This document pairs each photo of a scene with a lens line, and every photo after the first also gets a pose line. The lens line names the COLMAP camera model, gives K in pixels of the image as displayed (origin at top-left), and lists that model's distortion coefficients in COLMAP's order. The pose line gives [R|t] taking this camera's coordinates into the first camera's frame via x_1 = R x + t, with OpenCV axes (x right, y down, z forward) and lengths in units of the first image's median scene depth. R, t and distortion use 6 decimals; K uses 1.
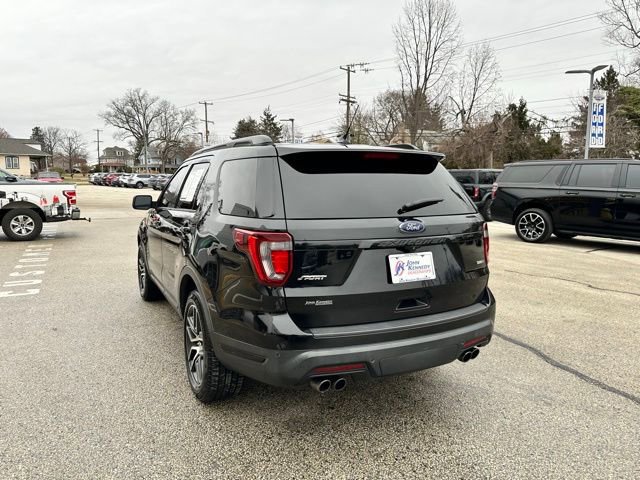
lens RADIAL K [[452.9, 0, 313.1], [0, 452.9, 238.3], [0, 0, 1]] dist [0.042757, -0.053690]
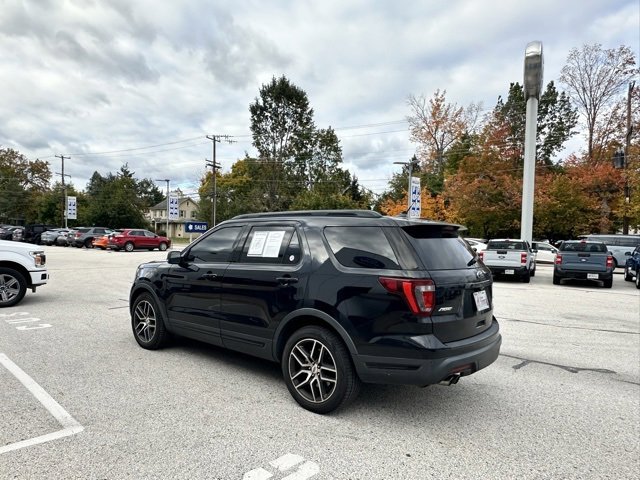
lens RADIAL K [[423.5, 0, 314.9], [0, 423.5, 240.3], [0, 0, 1]] dist [-0.011469, 0.014860]
pose [[0.934954, 0.017032, 0.354360, -0.202551], [0.025942, 0.992891, -0.116170, 0.003255], [-0.353820, 0.117806, 0.927865, -0.038456]]
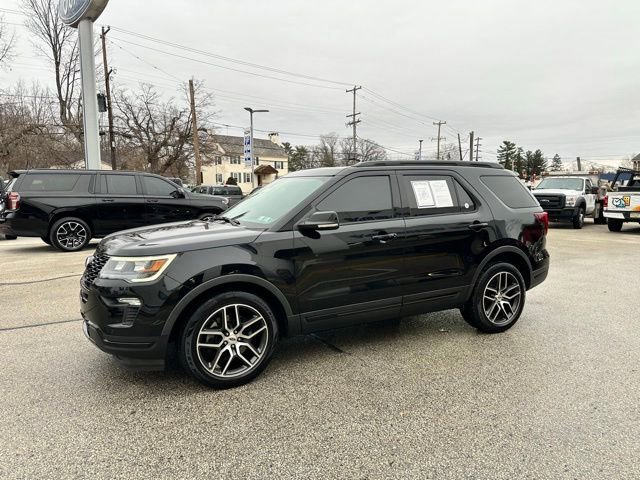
lens RADIAL K [[452.9, 0, 318.0], [0, 452.9, 239.3], [0, 0, 1]] dist [0.042757, -0.053690]
pose [[-0.014396, -0.112223, 0.993579, -0.516211], [0.127213, 0.985401, 0.113143, -0.061264], [-0.991771, 0.128025, 0.000091, 0.466108]]
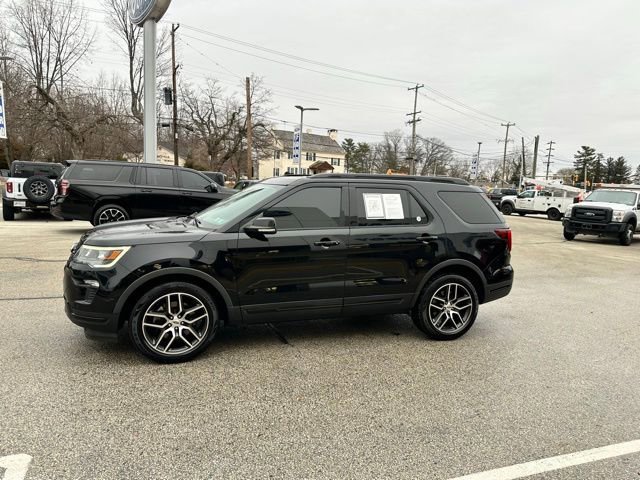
lens RADIAL K [[452.9, 0, 317.9], [0, 452.9, 243.9], [0, 0, 1]] dist [0.042757, -0.053690]
pose [[0.122289, -0.126811, 0.984360, -0.552604], [0.076597, 0.990052, 0.118029, -0.062779], [-0.989534, 0.060965, 0.130786, 0.365535]]
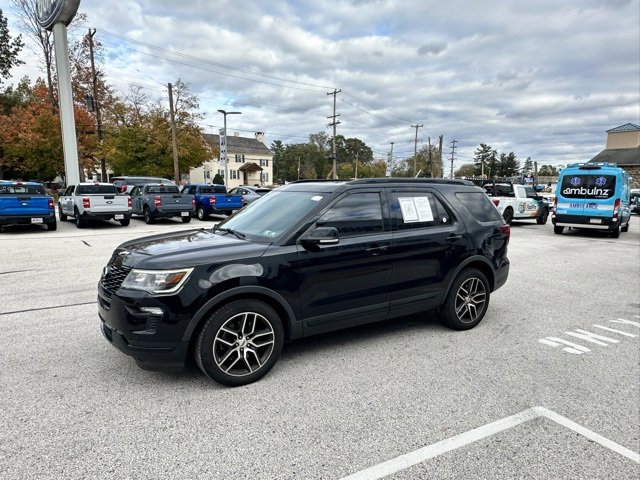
lens RADIAL K [[423.5, 0, 317.3], [0, 423.5, 243.2], [0, 0, 1]] dist [-0.011469, 0.014860]
pose [[-0.056924, -0.140131, 0.988495, -0.529780], [0.117757, 0.982247, 0.146027, -0.083217], [-0.991410, 0.124715, -0.039412, 0.479428]]
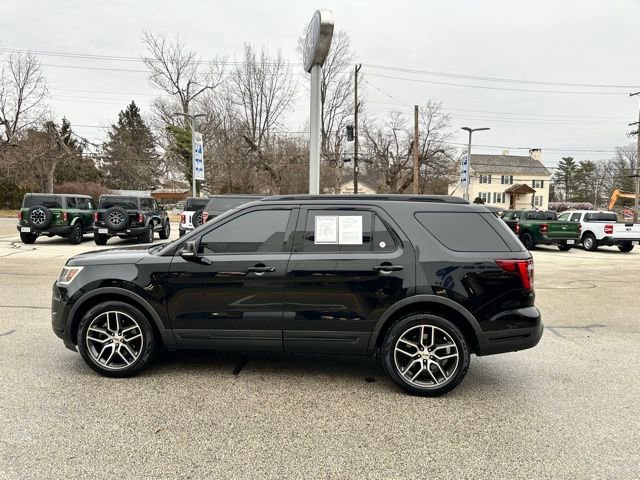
lens RADIAL K [[452.9, 0, 316.7], [0, 452.9, 243.2], [0, 0, 1]] dist [0.042757, -0.053690]
pose [[0.539823, -0.062101, 0.839485, -0.442482], [0.088708, 0.995919, 0.016630, -0.038757], [-0.837091, 0.065492, 0.543129, 0.160890]]
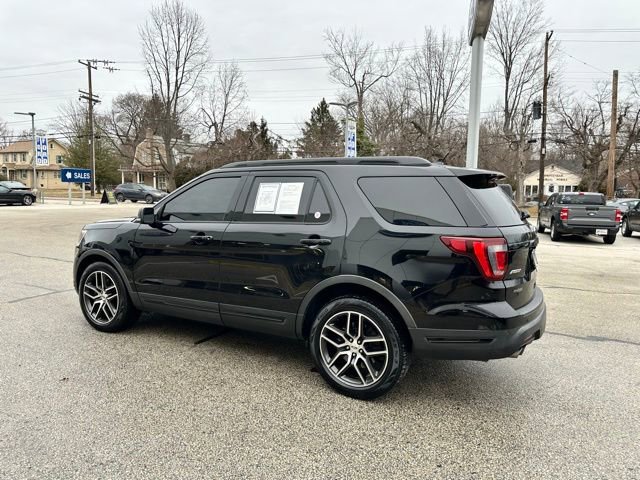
lens RADIAL K [[452.9, 0, 317.3], [0, 452.9, 240.6], [0, 0, 1]] dist [0.042757, -0.053690]
pose [[0.834242, -0.043978, 0.549641, -0.272198], [0.051995, 0.998647, 0.000986, -0.007559], [-0.548941, 0.027756, 0.835400, 0.046048]]
